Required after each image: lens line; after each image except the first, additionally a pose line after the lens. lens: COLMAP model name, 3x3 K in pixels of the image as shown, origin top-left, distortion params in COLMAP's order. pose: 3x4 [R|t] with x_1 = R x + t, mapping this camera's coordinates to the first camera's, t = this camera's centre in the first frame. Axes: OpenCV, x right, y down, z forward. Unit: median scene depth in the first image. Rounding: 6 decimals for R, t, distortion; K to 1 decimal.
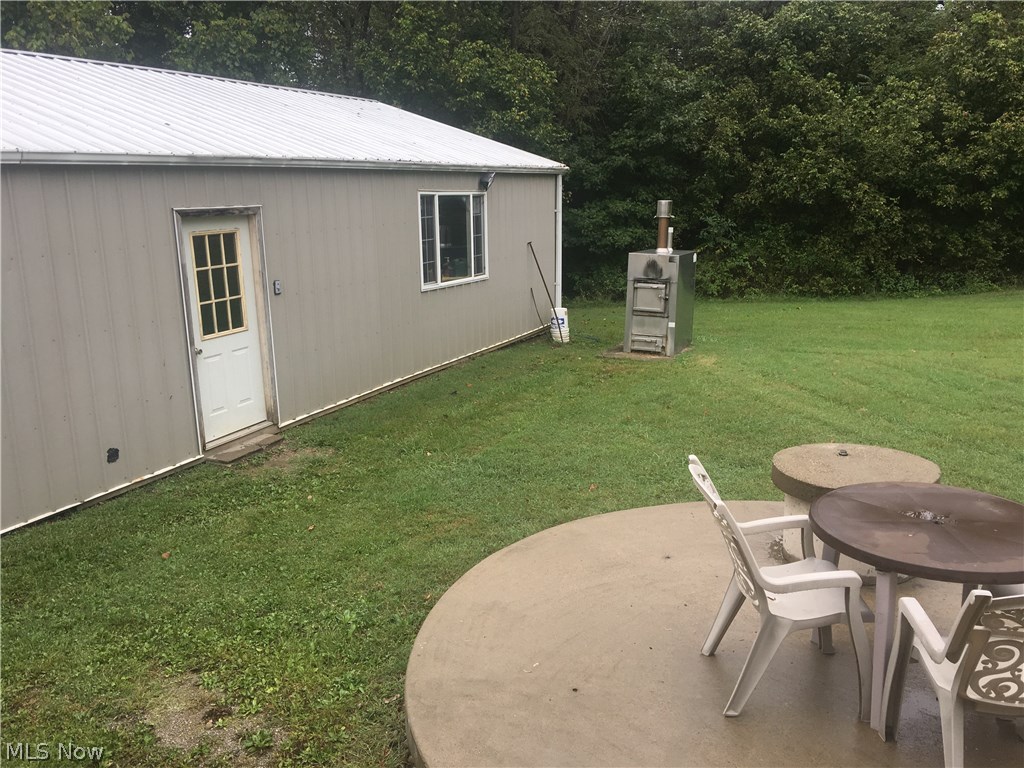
lens RADIAL K [[861.6, 0, 511.1], [0, 861.6, 378.6], [0, 0, 1]] dist [0.075228, -0.123265]
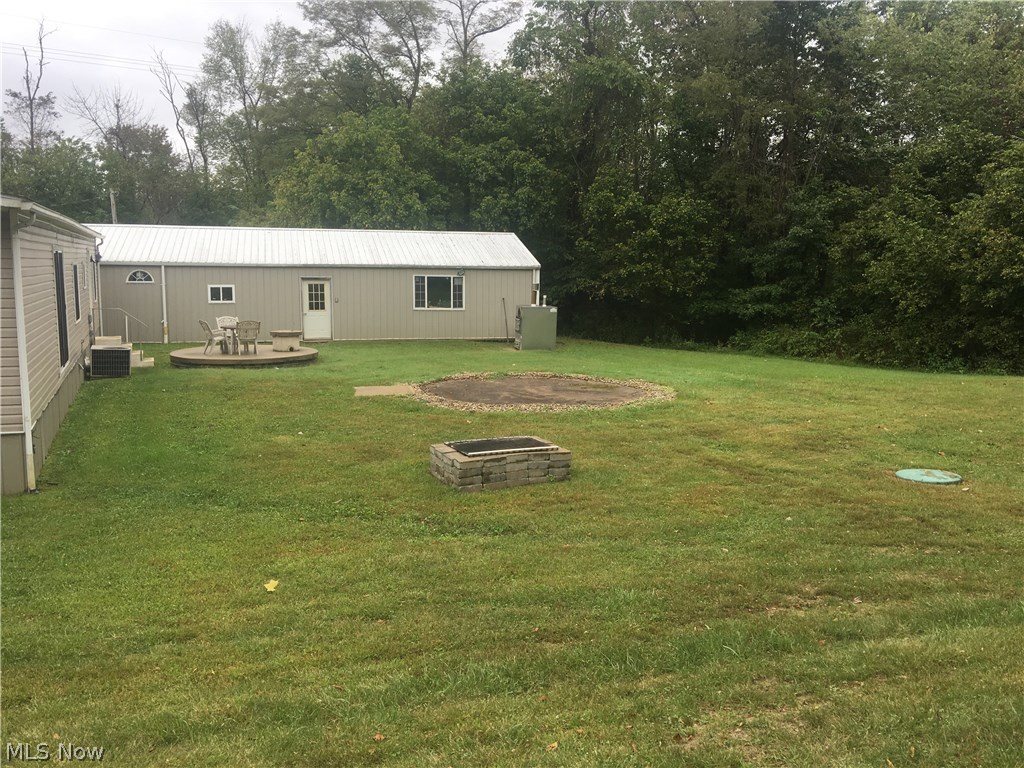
lens RADIAL K [[861.6, 0, 505.9], [0, 861.6, 371.3], [0, 0, 1]] dist [0.075228, -0.123265]
pose [[0.618439, 0.124886, -0.775846, 0.168939], [-0.190162, 0.981731, 0.006446, 0.001418], [0.762478, 0.143551, 0.630889, -0.037392]]
